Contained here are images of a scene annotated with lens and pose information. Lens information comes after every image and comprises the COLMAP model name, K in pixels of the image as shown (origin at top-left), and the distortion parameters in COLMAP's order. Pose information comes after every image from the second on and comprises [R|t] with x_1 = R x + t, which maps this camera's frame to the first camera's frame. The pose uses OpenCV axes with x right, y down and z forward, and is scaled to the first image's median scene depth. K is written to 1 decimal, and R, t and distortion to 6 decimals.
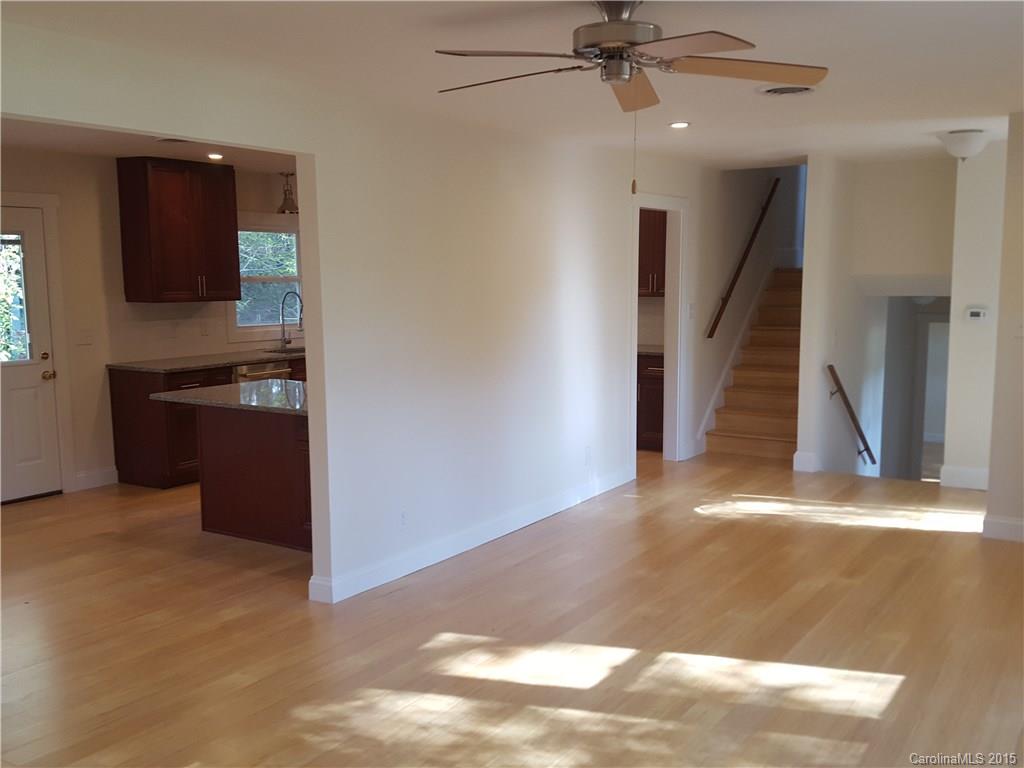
lens RADIAL K [[1017.1, 0, 517.6], [0, 1017.1, 398.8], [0, 0, 1]] dist [0.175613, -0.364833]
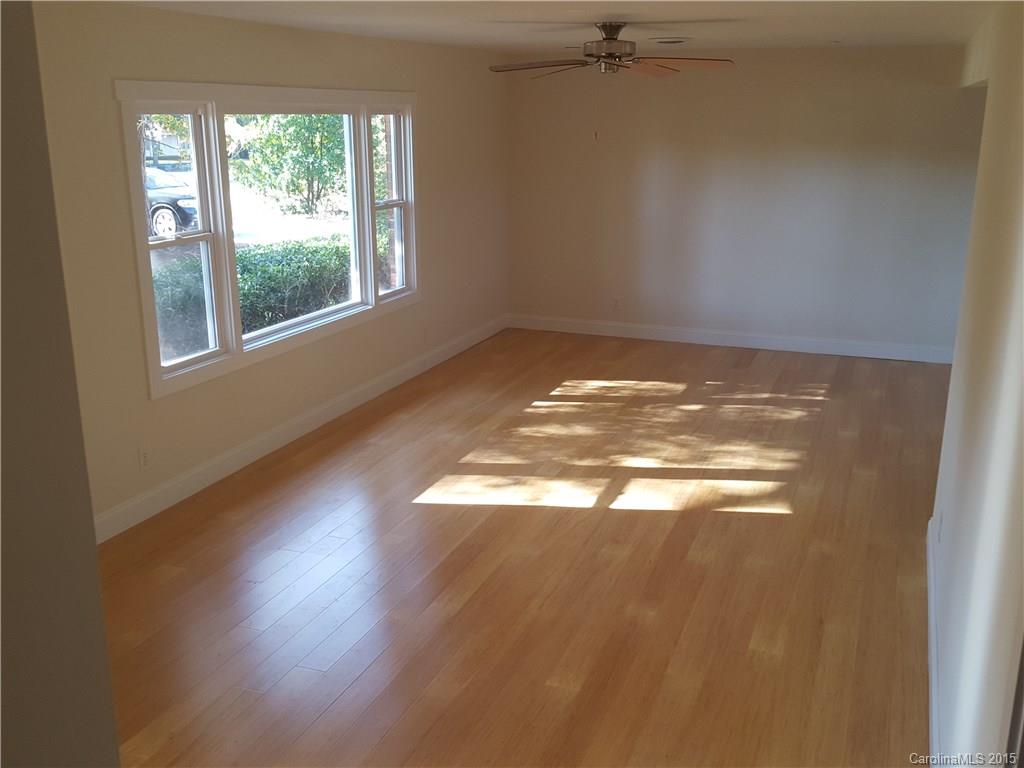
lens RADIAL K [[1005.9, 0, 501.9], [0, 1005.9, 386.0], [0, 0, 1]] dist [0.155329, -0.300564]
pose [[-0.981565, 0.062032, -0.180783, 0.337950], [-0.013949, 0.920093, 0.391451, -0.273920], [0.190620, 0.386756, -0.902266, 1.505050]]
